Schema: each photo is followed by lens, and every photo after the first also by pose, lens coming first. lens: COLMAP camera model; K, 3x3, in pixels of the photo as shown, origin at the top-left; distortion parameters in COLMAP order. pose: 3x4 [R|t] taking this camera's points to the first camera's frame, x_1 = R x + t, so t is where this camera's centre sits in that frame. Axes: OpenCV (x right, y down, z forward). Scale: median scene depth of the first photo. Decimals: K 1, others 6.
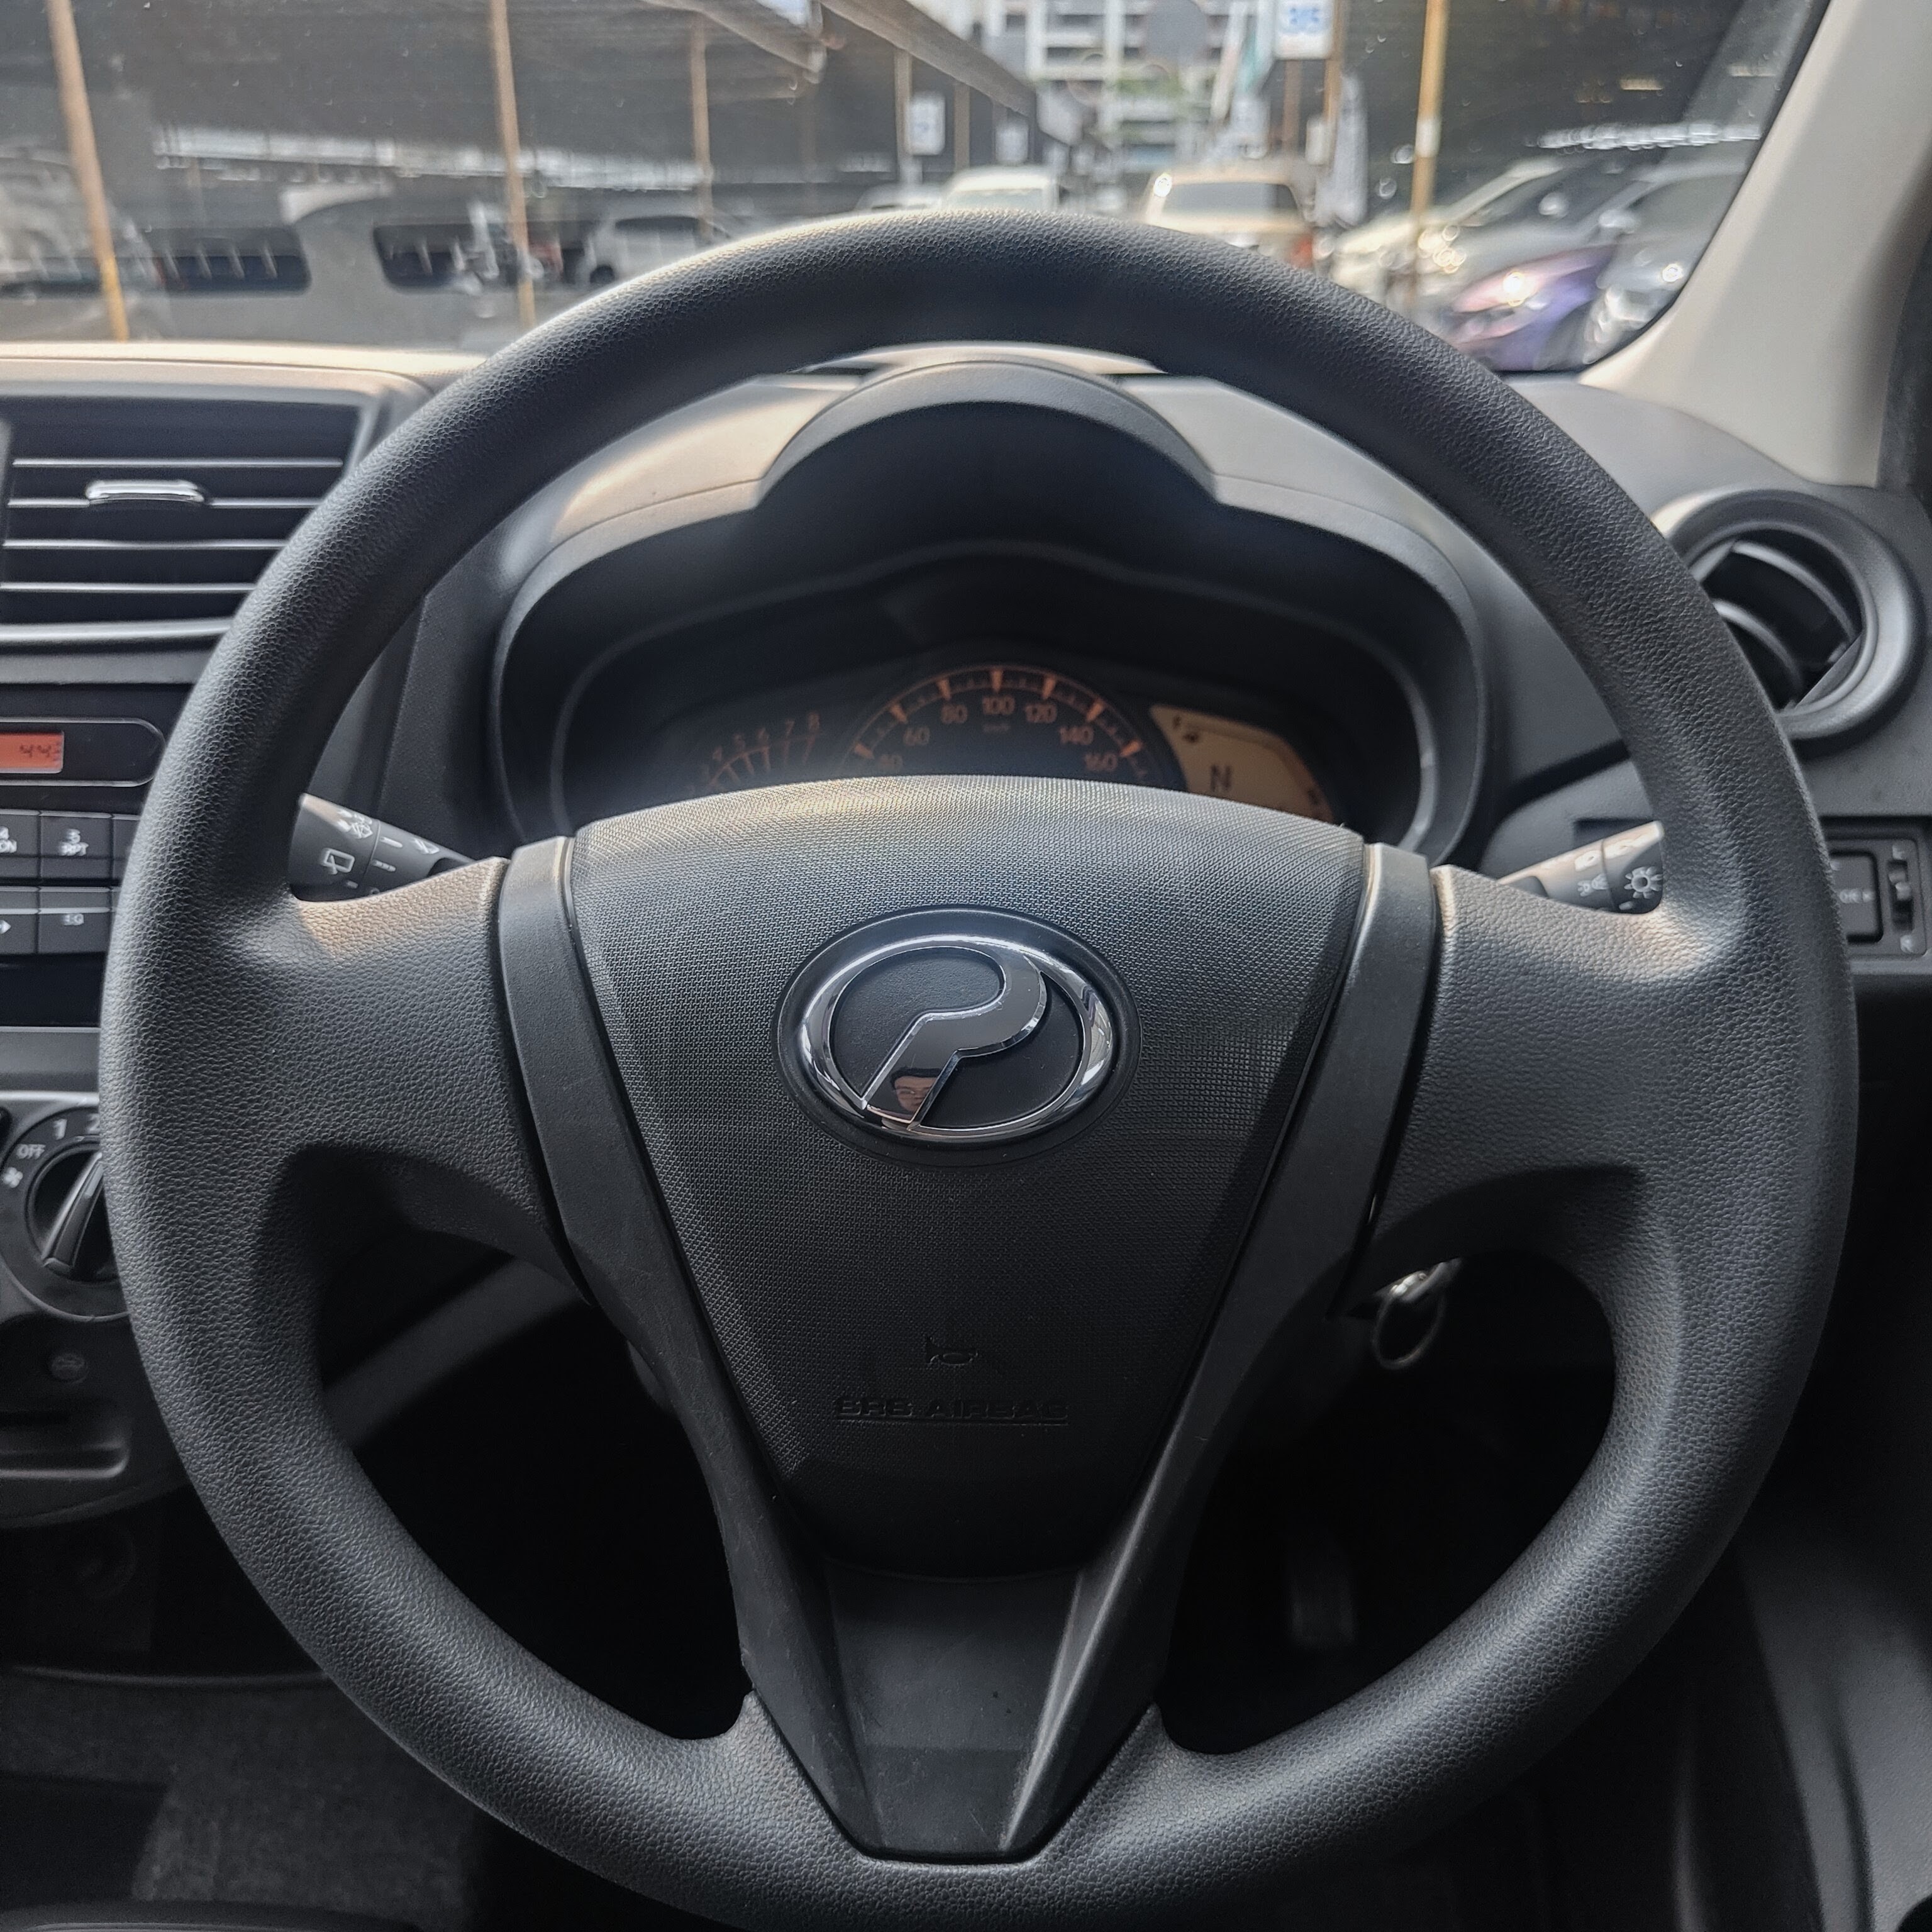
lens RADIAL K [[1809.6, 0, 955.5], [0, 1809.6, 976.0], [0, 0, 1]] dist [0.002361, 0.000000]
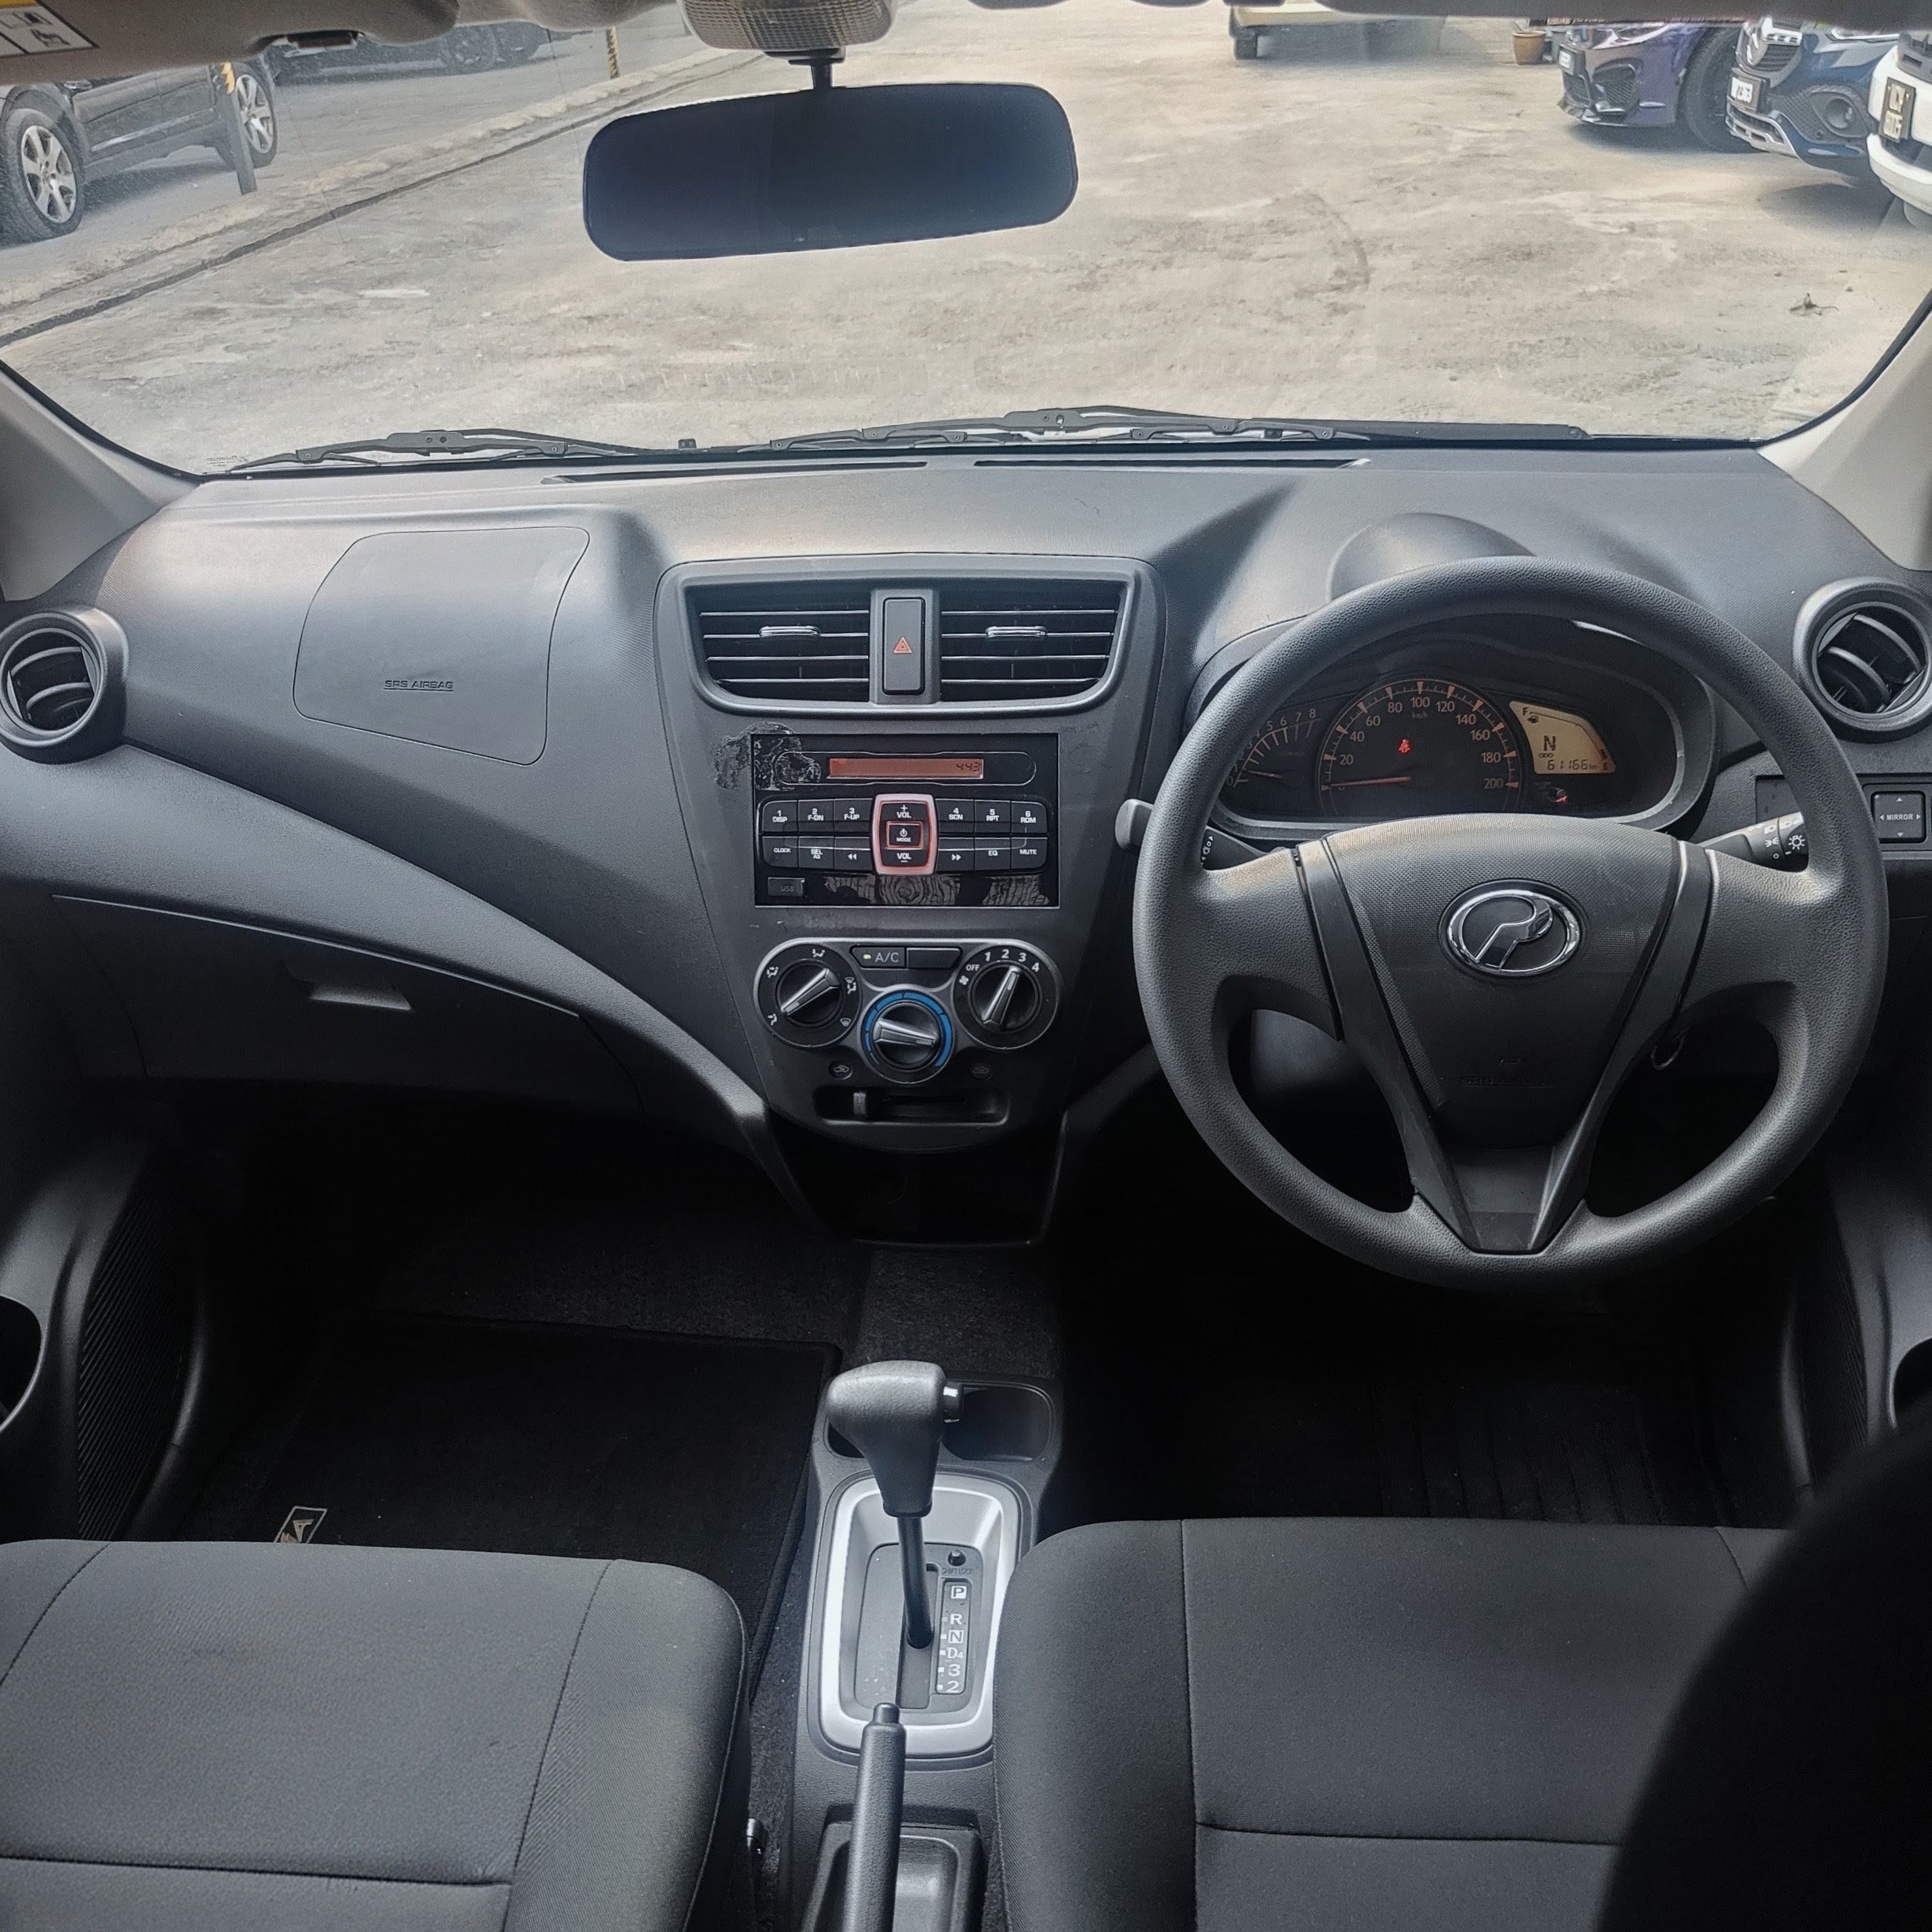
lens RADIAL K [[1809.6, 0, 977.0], [0, 1809.6, 958.9], [0, 0, 1]] dist [0.002361, 0.000000]
pose [[0.998972, -0.008982, -0.044442, -0.488855], [0.014920, 0.990712, 0.135153, -0.217247], [0.042815, -0.135677, 0.989828, -1.163197]]
